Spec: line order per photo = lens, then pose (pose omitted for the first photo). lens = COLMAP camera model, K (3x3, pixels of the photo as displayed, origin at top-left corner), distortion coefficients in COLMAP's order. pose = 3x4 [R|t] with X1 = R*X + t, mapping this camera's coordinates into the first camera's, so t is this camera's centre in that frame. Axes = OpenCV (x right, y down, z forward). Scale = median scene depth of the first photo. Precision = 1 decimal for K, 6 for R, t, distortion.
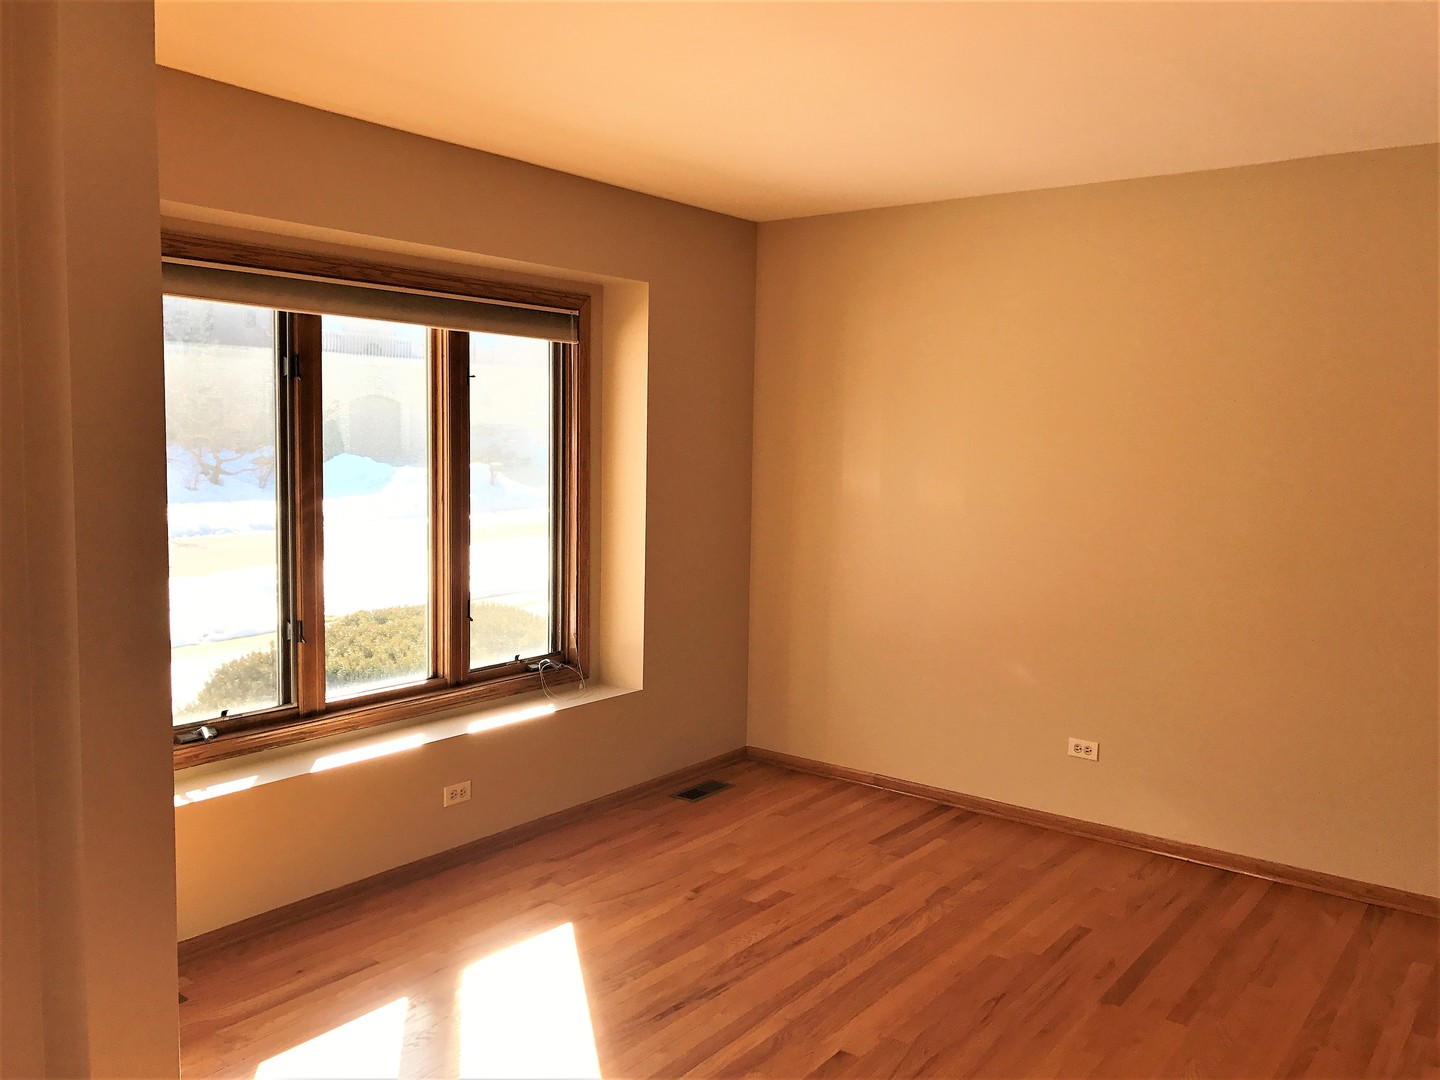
lens RADIAL K [[1189.1, 0, 720.0], [0, 1189.1, 540.0], [0, 0, 1]] dist [0.016821, 0.004204]
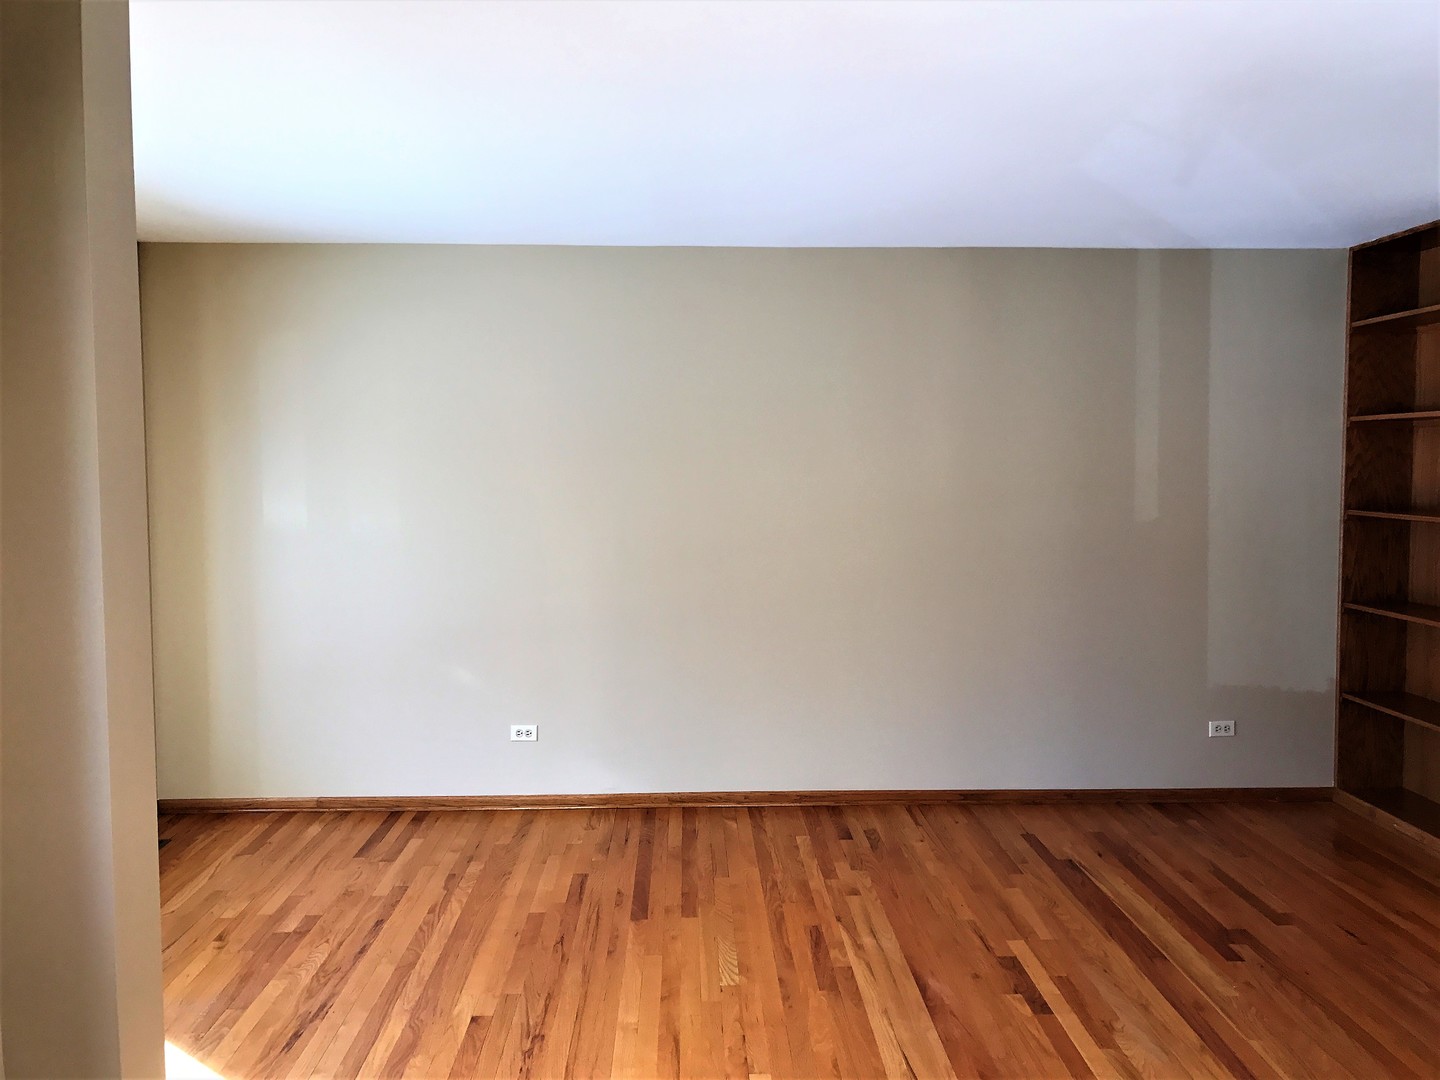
lens RADIAL K [[1189.1, 0, 720.0], [0, 1189.1, 540.0], [0, 0, 1]] dist [0.016821, 0.004204]
pose [[0.774254, -0.062389, 0.629792, -0.301689], [0.077040, 0.997020, 0.004057, 0.000369], [-0.628168, 0.045378, 0.776753, -0.018445]]
